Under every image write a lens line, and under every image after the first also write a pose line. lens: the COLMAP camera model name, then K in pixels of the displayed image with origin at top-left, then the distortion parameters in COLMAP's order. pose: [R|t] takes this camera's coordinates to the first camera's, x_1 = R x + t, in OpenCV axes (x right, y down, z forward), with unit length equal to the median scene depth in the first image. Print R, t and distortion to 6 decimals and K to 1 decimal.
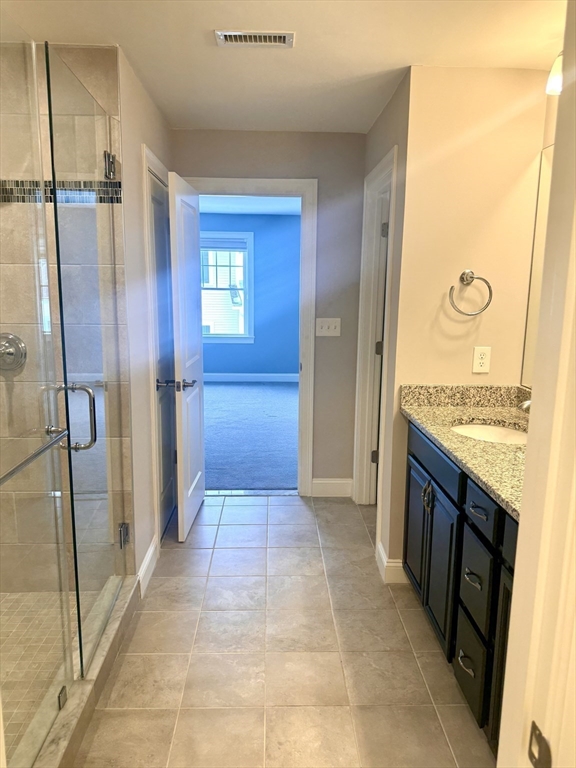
lens RADIAL K [[571.0, 0, 288.0], [0, 571.0, 384.0], [0, 0, 1]] dist [0.080788, -0.003538]
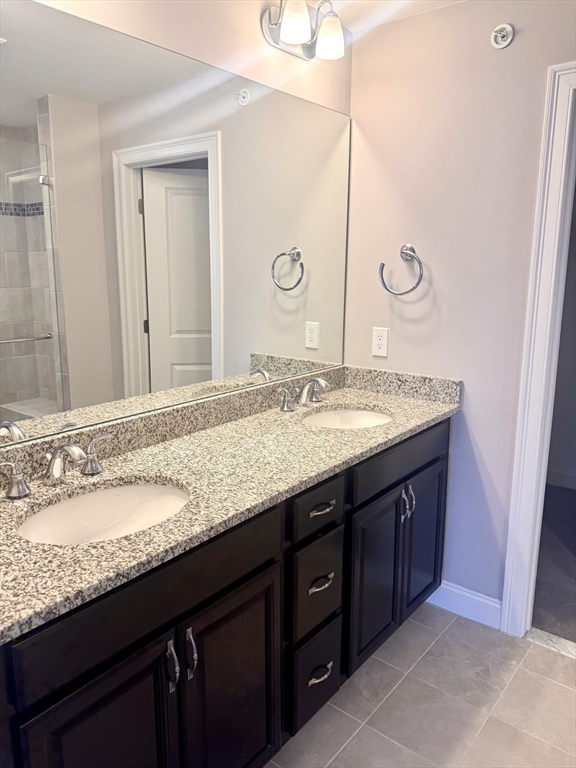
lens RADIAL K [[583.0, 0, 288.0], [0, 583.0, 384.0], [0, 0, 1]] dist [-0.002328, -0.002360]
pose [[-0.765998, -0.142799, 0.626781, -0.162767], [0.103655, 0.934820, 0.339657, -0.261413], [-0.634431, 0.325145, -0.701269, 1.516028]]
